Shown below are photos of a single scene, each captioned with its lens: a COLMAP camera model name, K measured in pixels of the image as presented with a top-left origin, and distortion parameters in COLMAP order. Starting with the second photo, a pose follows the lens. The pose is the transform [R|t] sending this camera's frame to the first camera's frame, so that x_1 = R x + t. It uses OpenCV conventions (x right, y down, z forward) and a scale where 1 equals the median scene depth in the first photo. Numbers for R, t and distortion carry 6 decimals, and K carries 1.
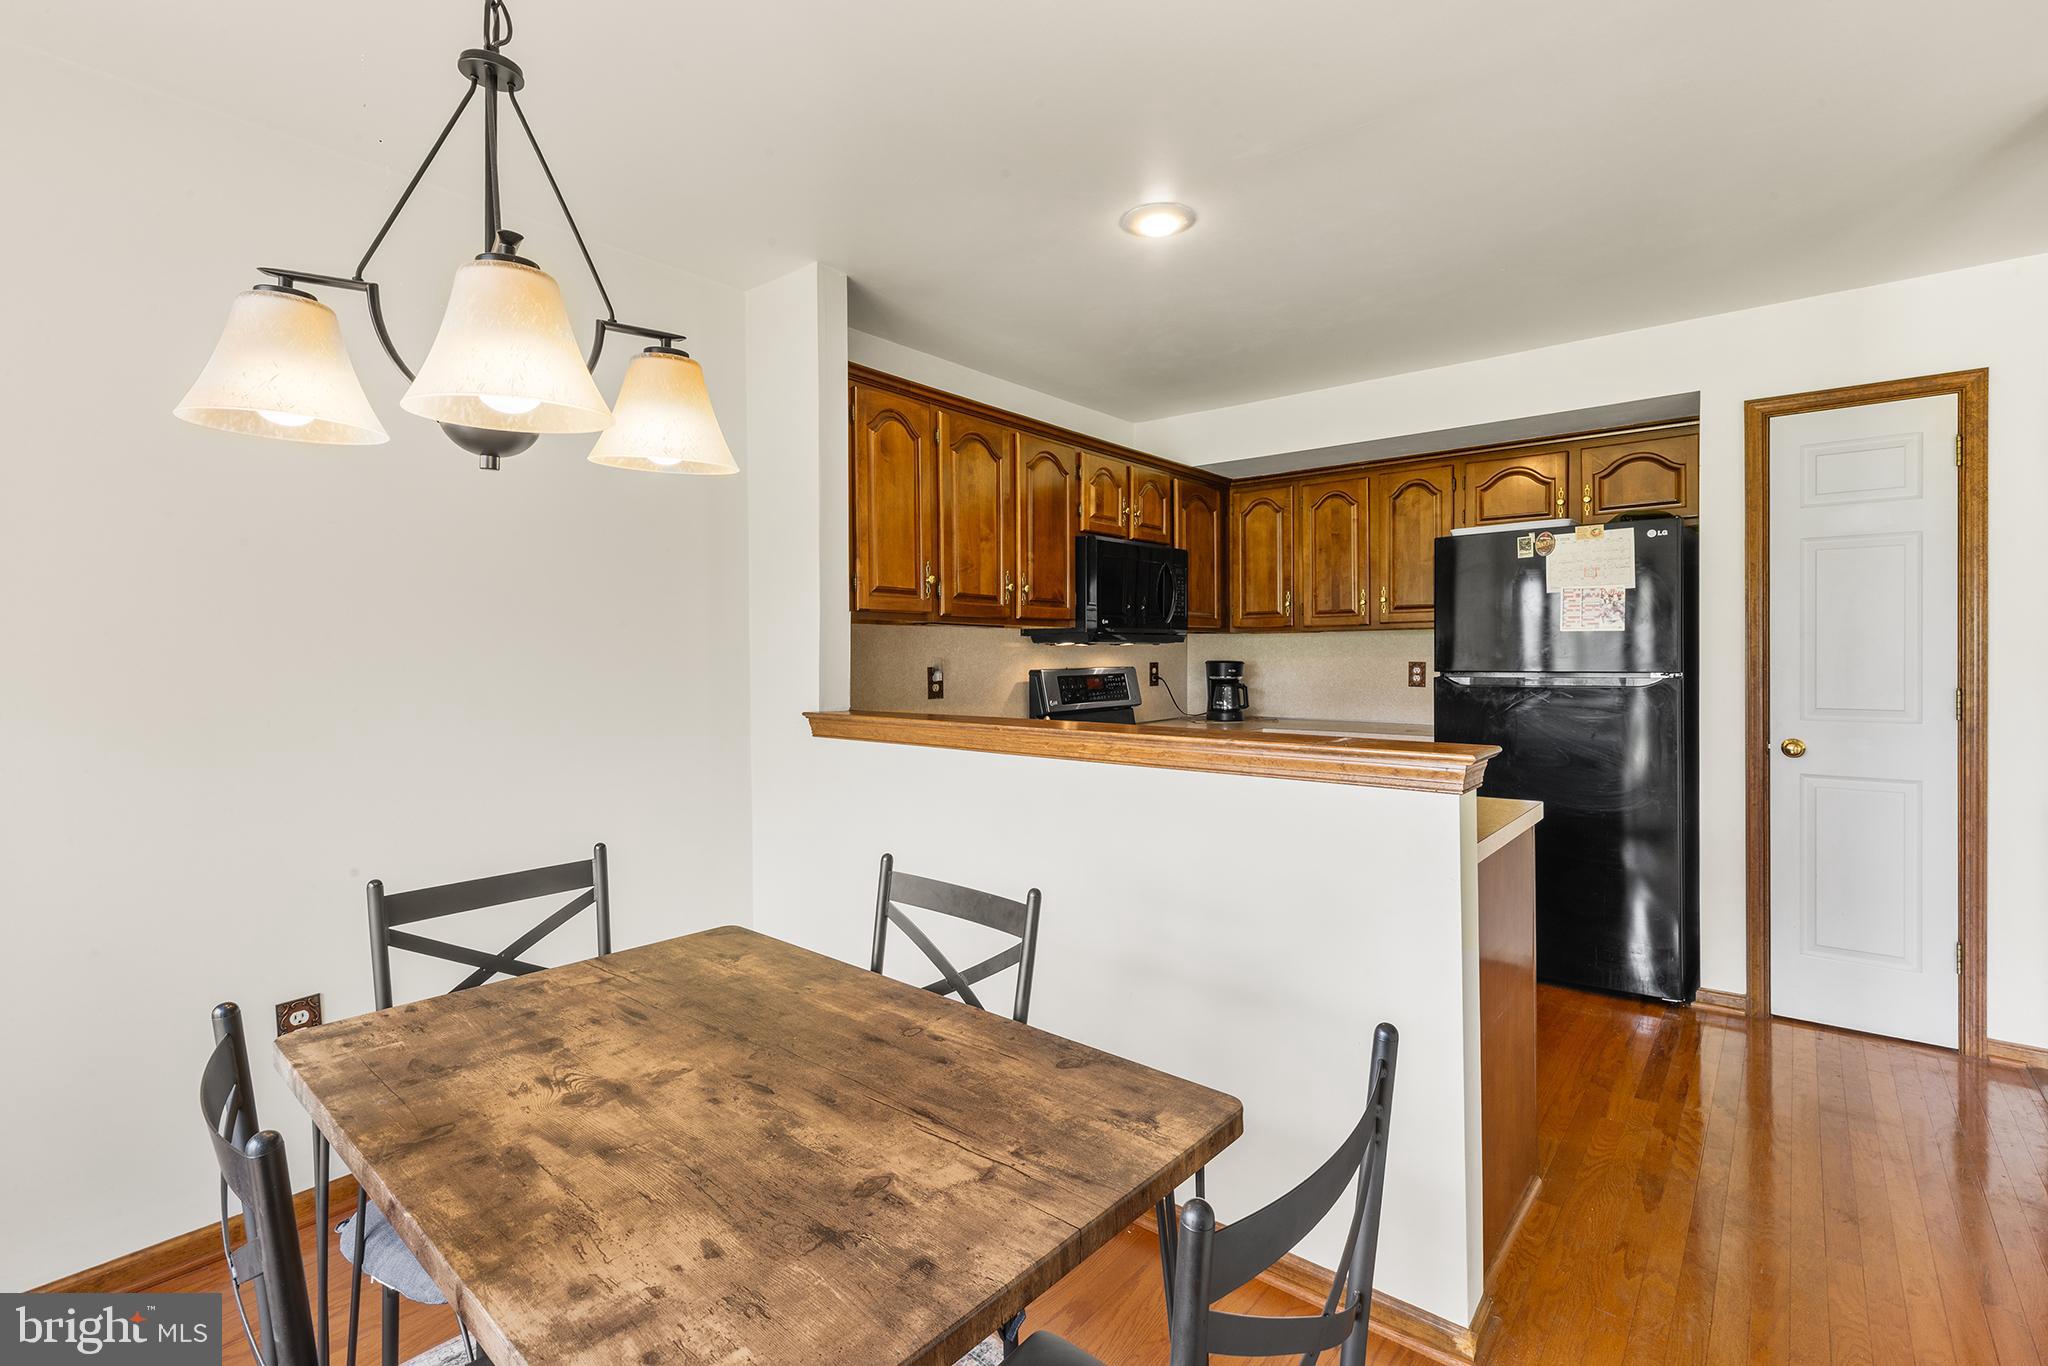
lens RADIAL K [[939.2, 0, 1024.7], [0, 939.2, 661.9], [0, 0, 1]] dist [0.005896, -0.000270]
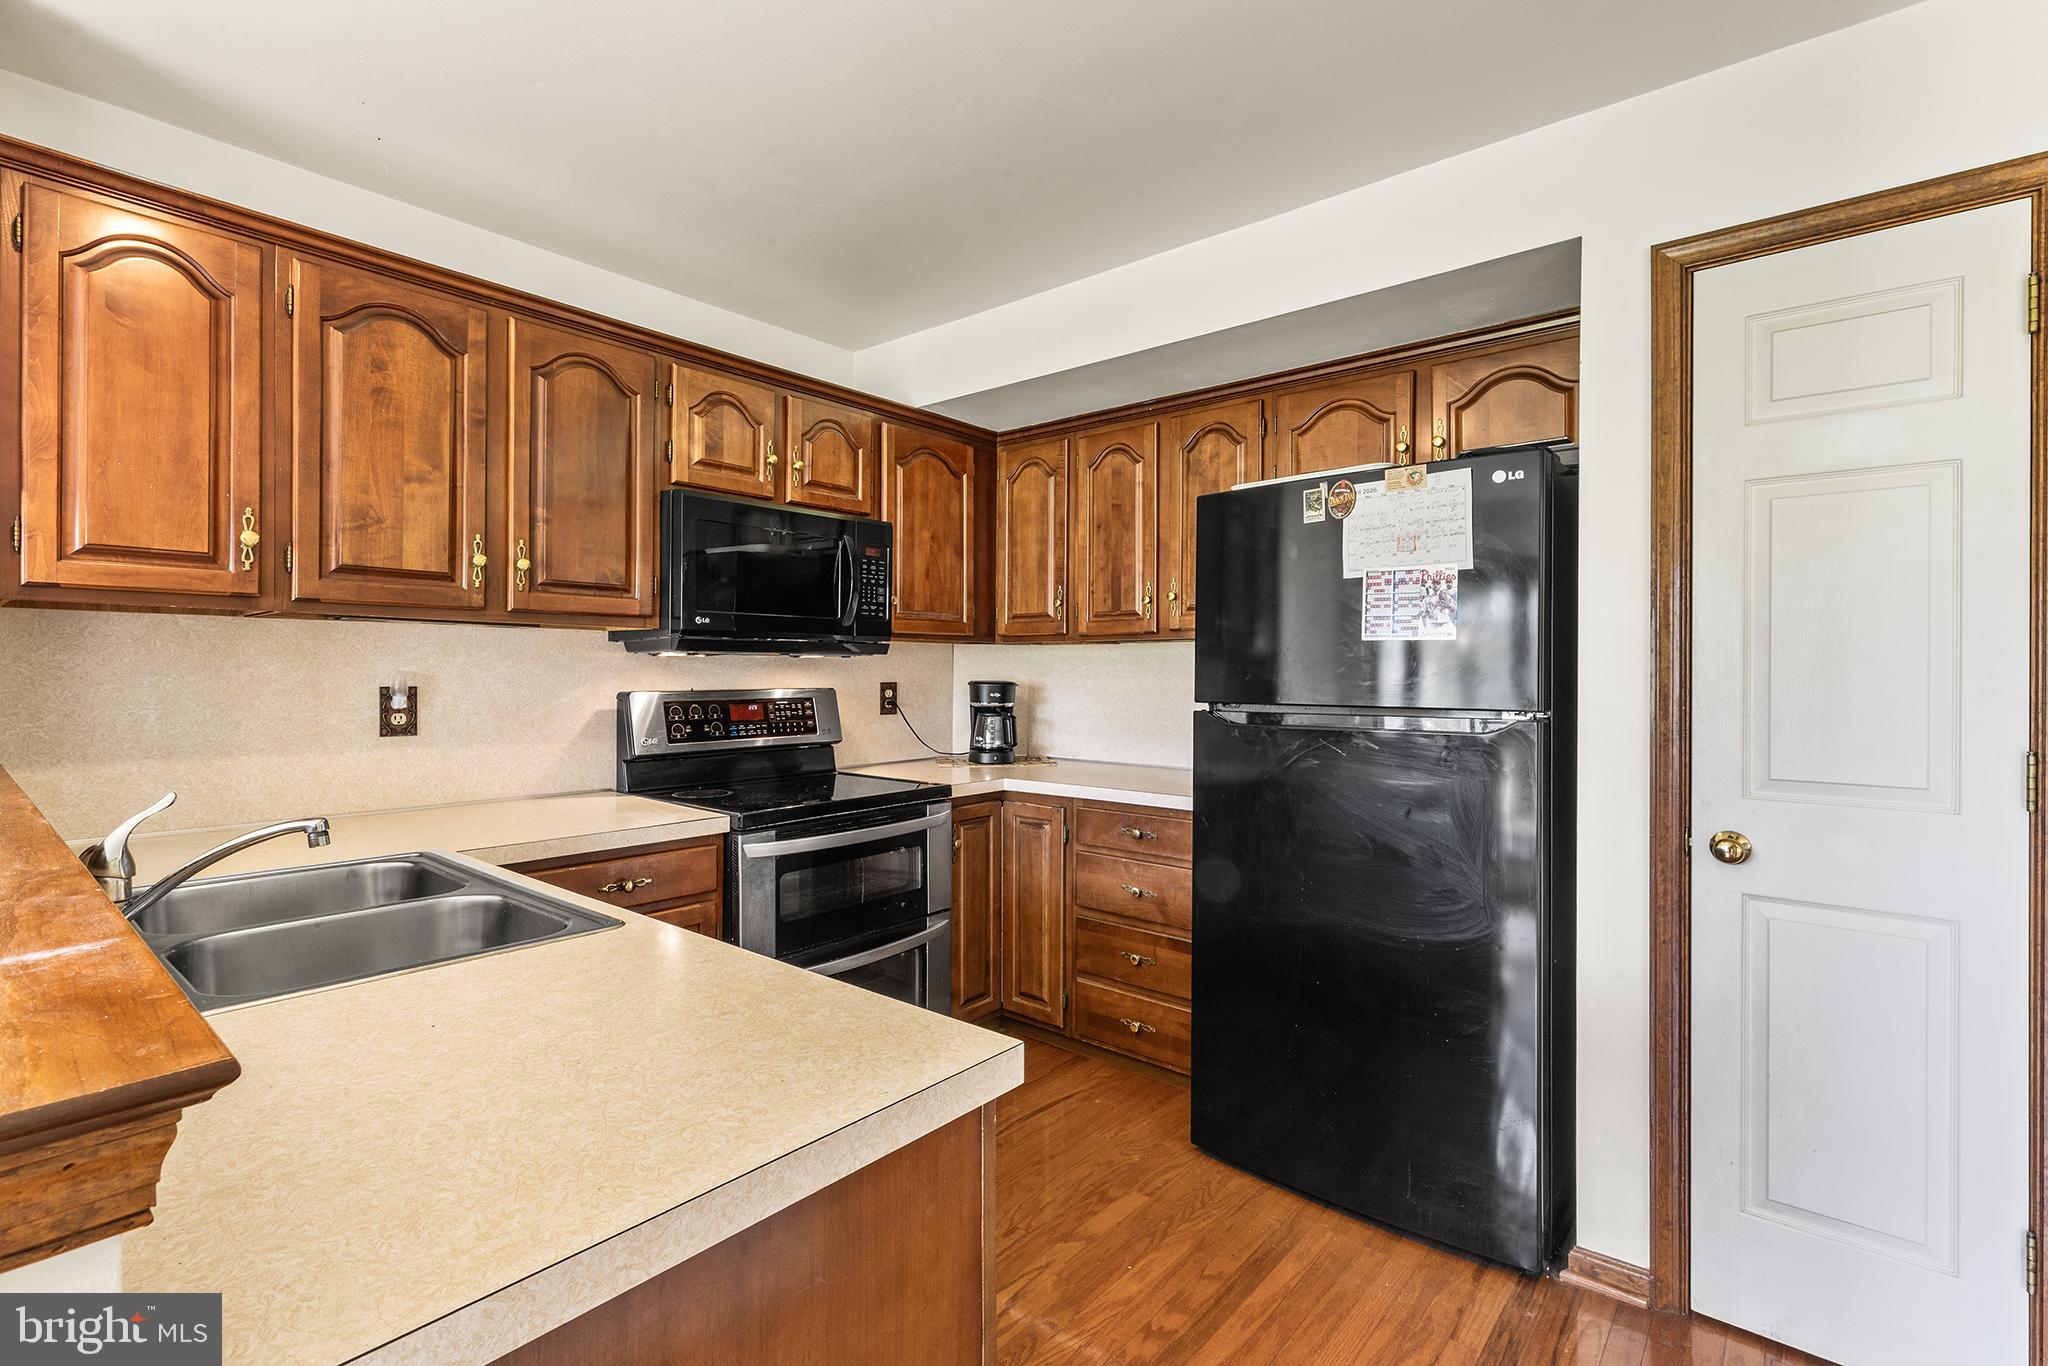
lens RADIAL K [[939.2, 0, 1025.4], [0, 939.2, 670.5], [0, 0, 1]] dist [0.005896, -0.000270]
pose [[0.999839, 0.011504, -0.013759, 0.343591], [-0.011622, 0.999896, -0.008533, -0.004933], [0.013660, 0.008691, 0.999869, 0.367588]]
